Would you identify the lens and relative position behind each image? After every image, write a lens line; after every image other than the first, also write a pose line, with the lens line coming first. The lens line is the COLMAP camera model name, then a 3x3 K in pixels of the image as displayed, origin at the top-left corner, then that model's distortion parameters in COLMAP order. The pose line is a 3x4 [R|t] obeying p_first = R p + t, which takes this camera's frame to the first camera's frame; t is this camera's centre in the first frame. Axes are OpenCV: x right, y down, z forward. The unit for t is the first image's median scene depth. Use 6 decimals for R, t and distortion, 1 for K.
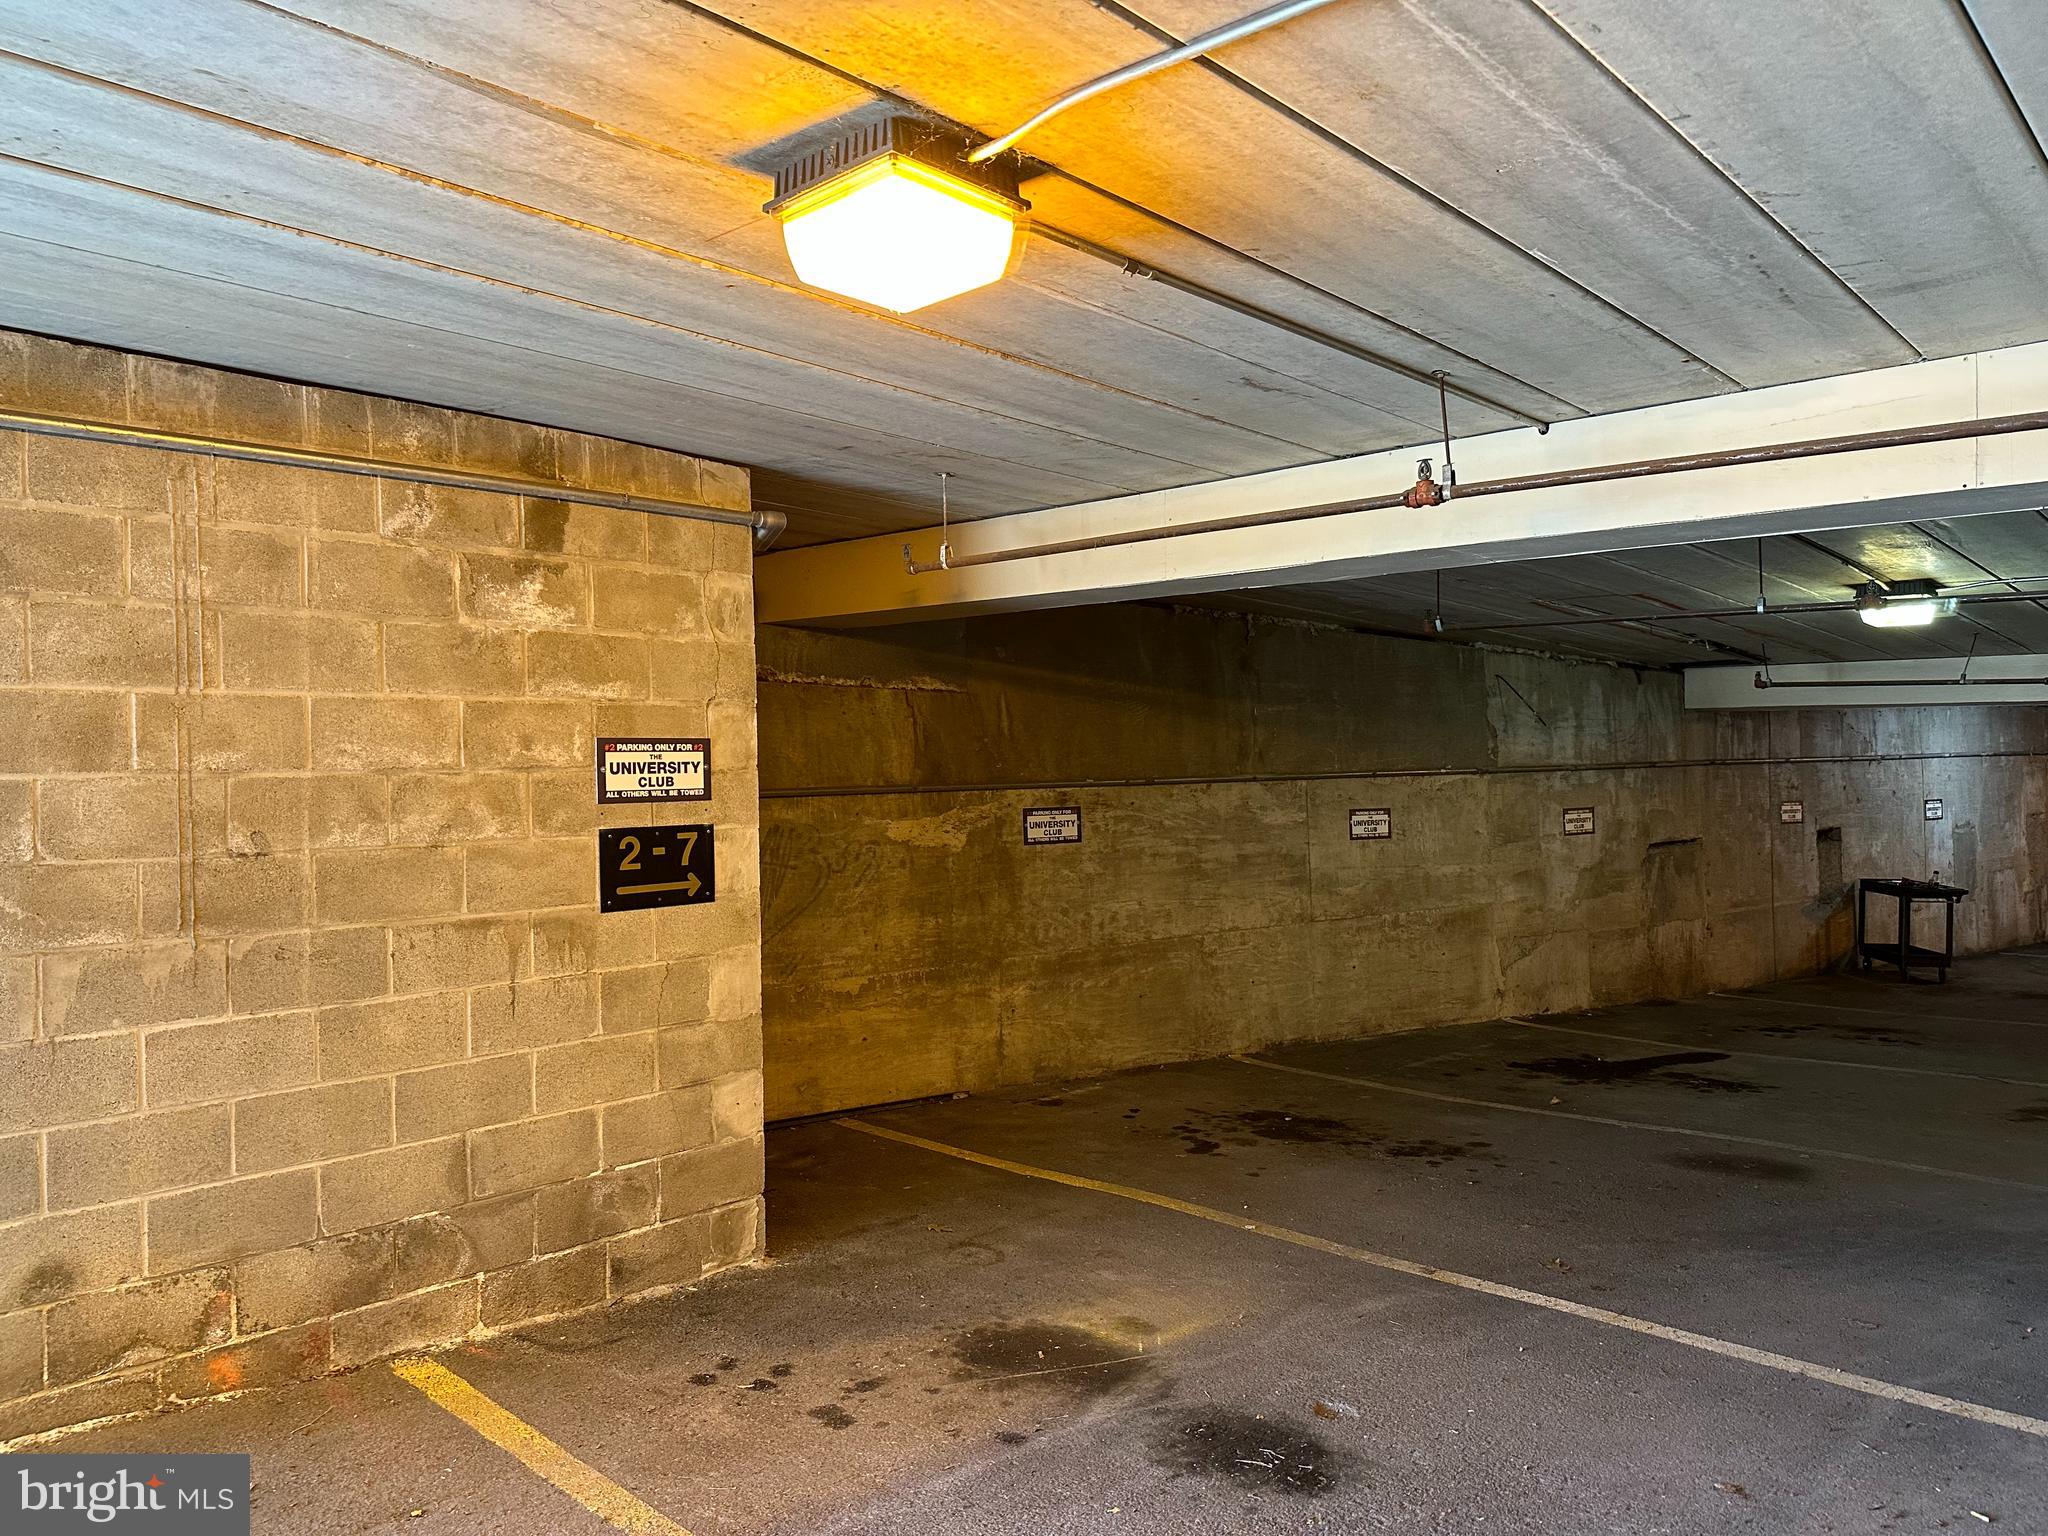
lens RADIAL K [[1435.9, 0, 986.0], [0, 1435.9, 771.9], [0, 0, 1]] dist [0.050668, -0.048652]
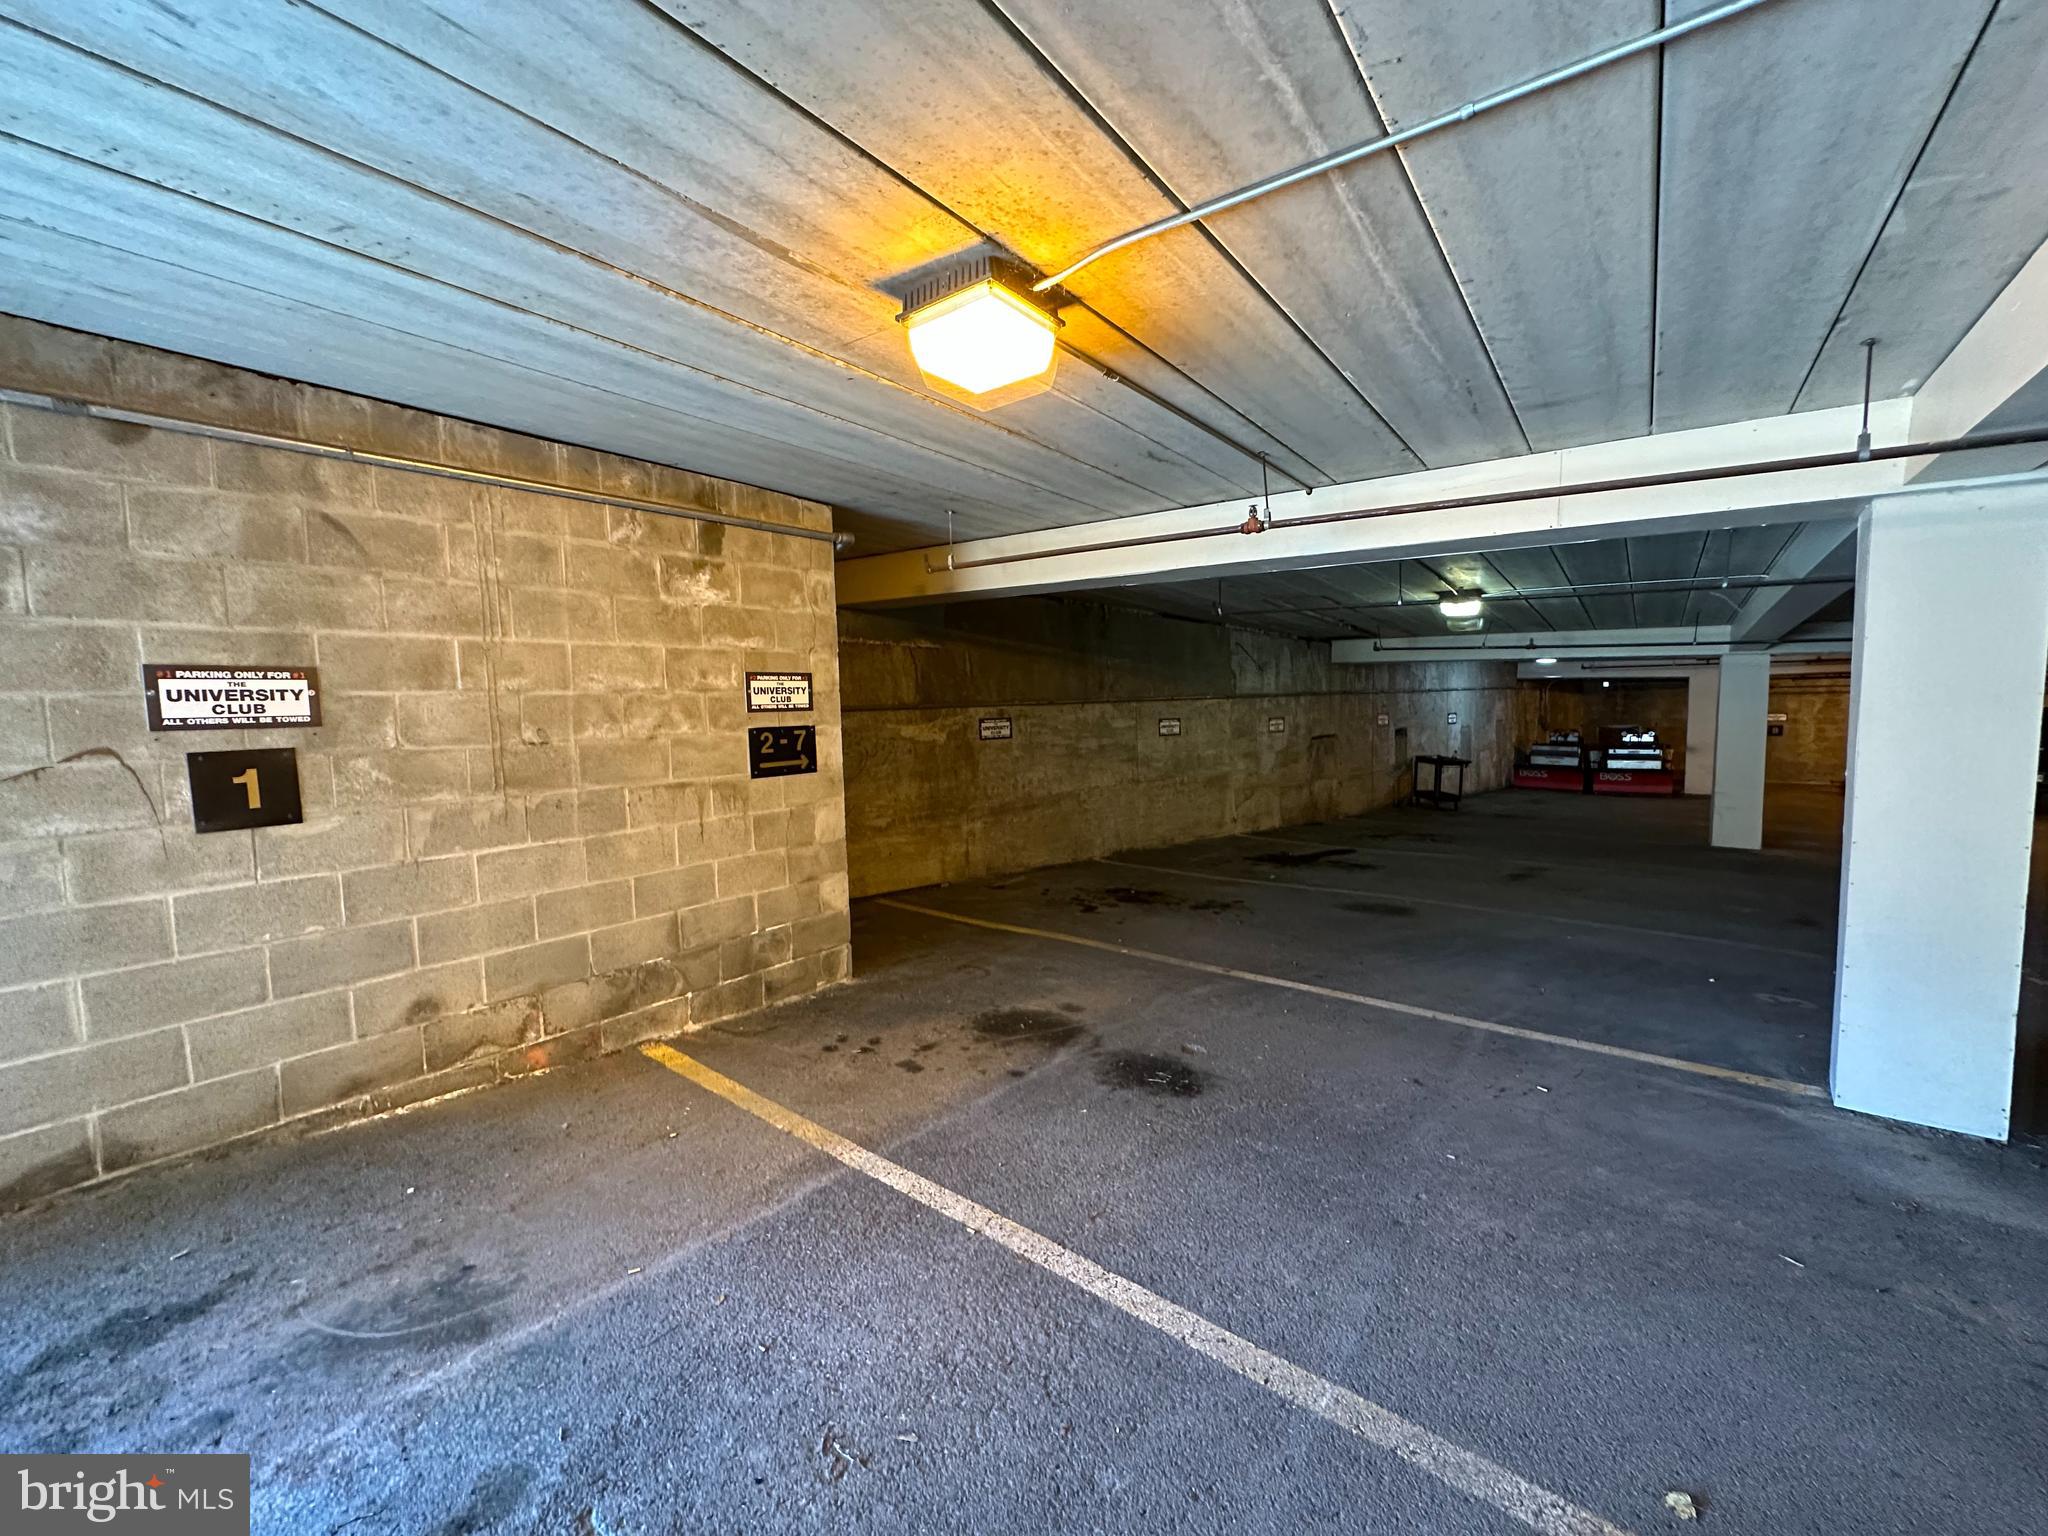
lens RADIAL K [[815.4, 0, 1007.9], [0, 815.4, 767.8], [0, 0, 1]] dist [0.009383, -0.000090]
pose [[0.994690, -0.011467, 0.102278, -0.063032], [0.003301, 0.996817, 0.079653, 0.010457], [-0.102866, -0.078892, 0.991562, 0.039412]]
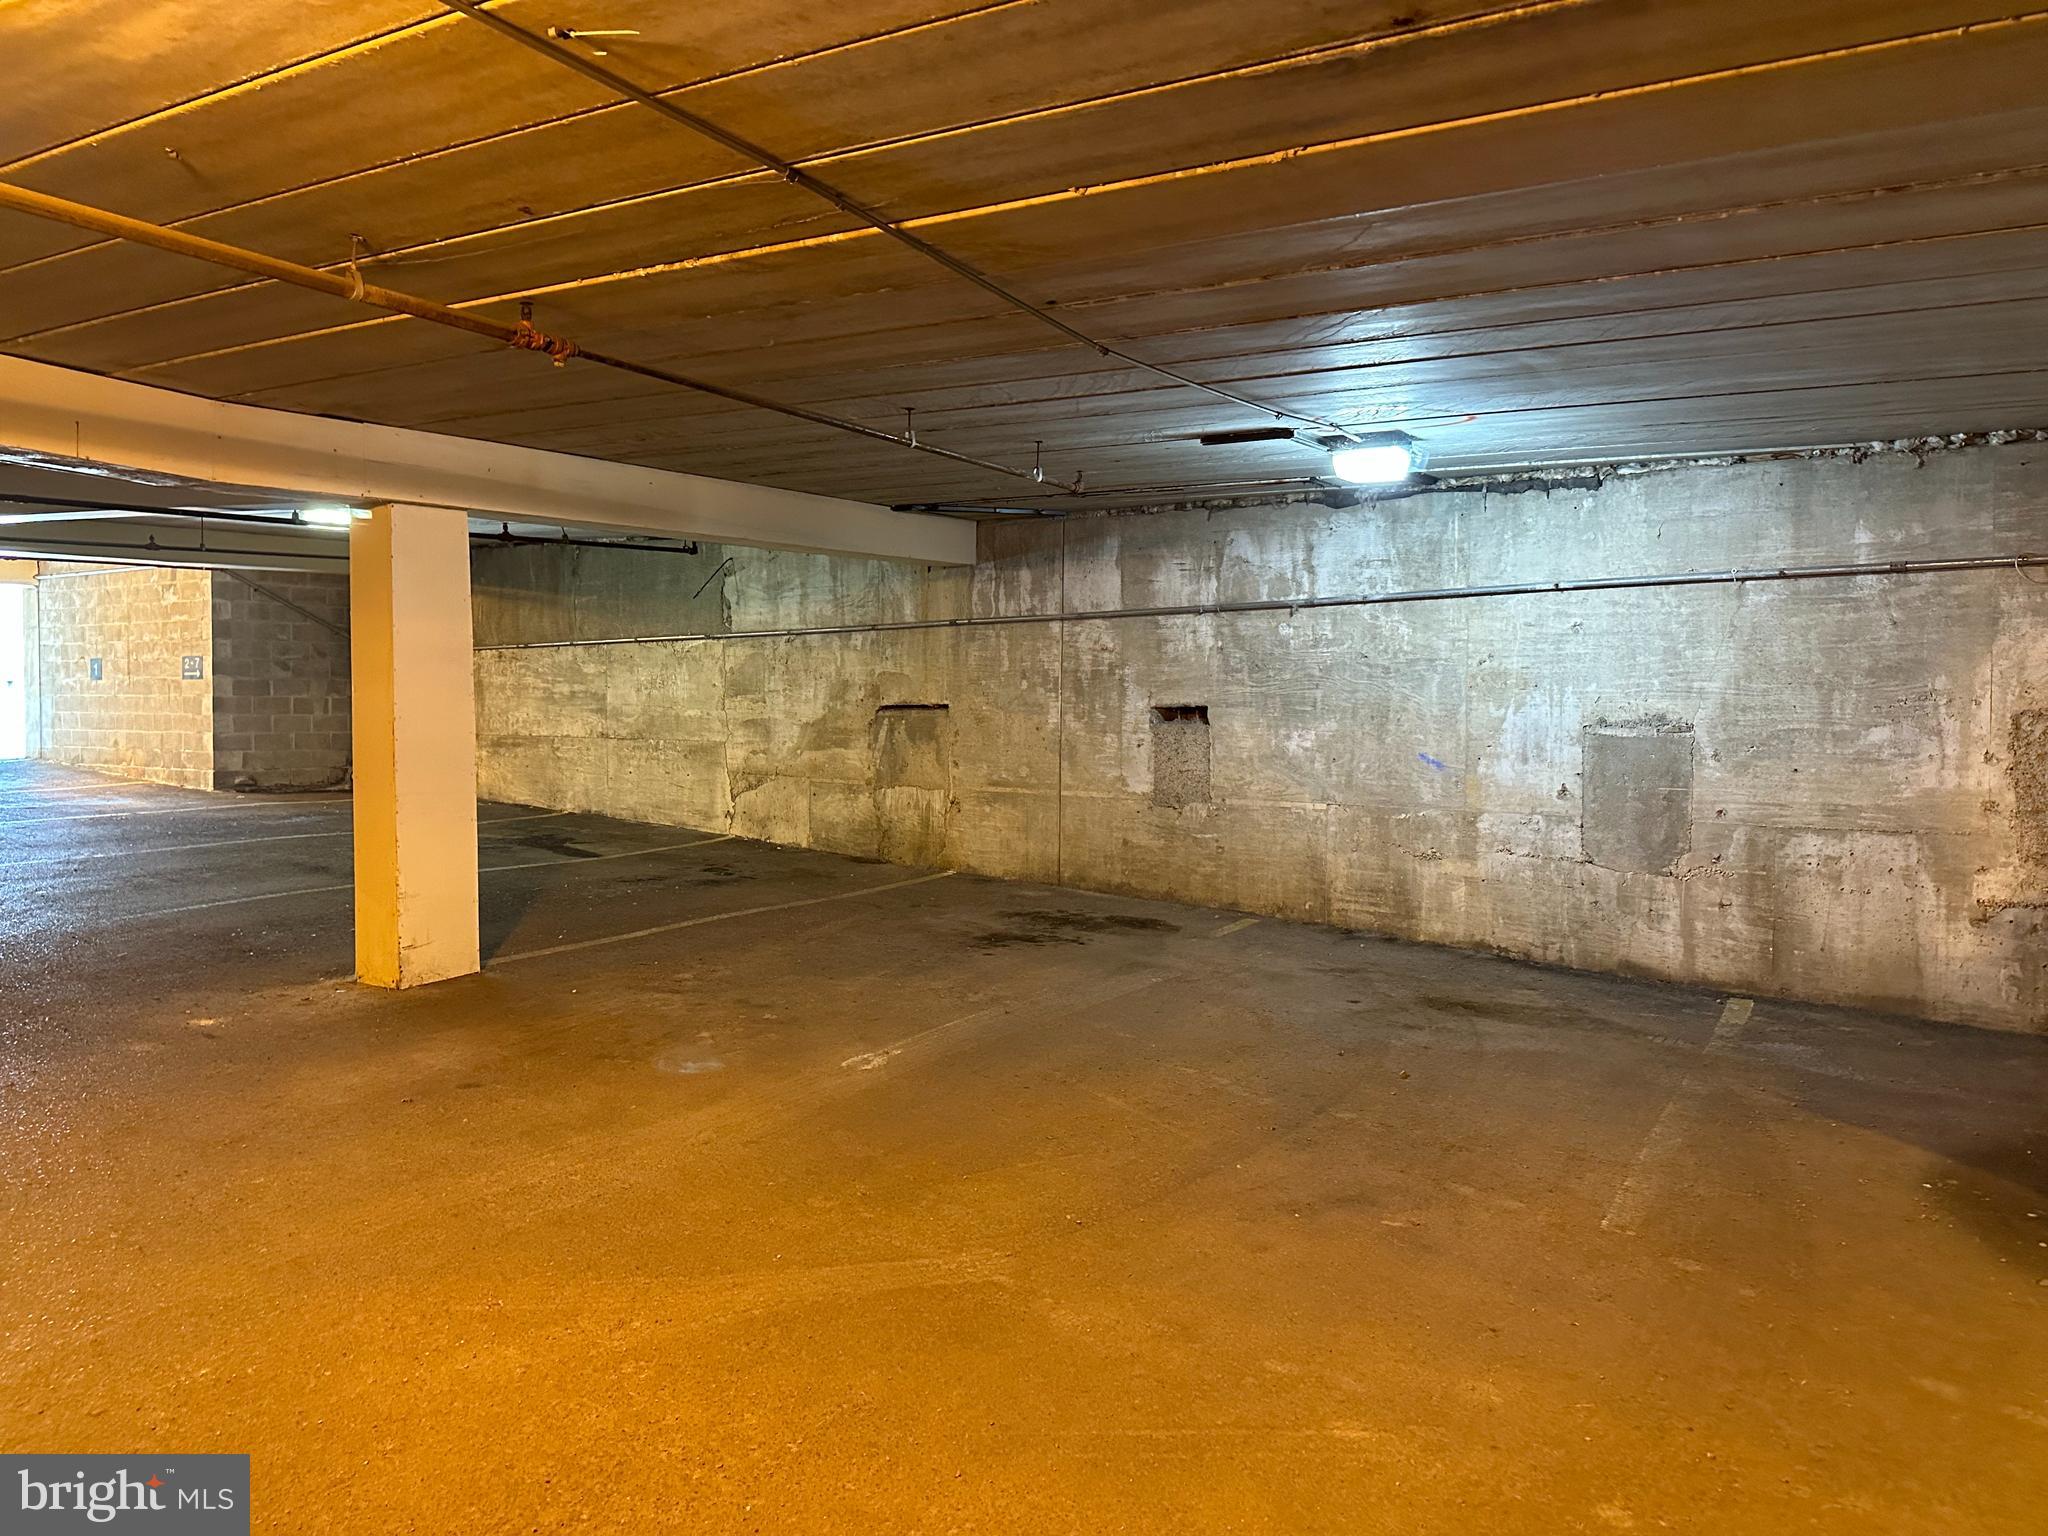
lens RADIAL K [[1435.9, 0, 1016.8], [0, 1435.9, 769.8], [0, 0, 1]] dist [0.050668, -0.048652]
pose [[0.220475, 0.067006, -0.973088, 3.282840], [-0.005346, 0.997706, 0.067490, 0.058452], [0.975378, -0.009677, 0.220327, 1.963026]]
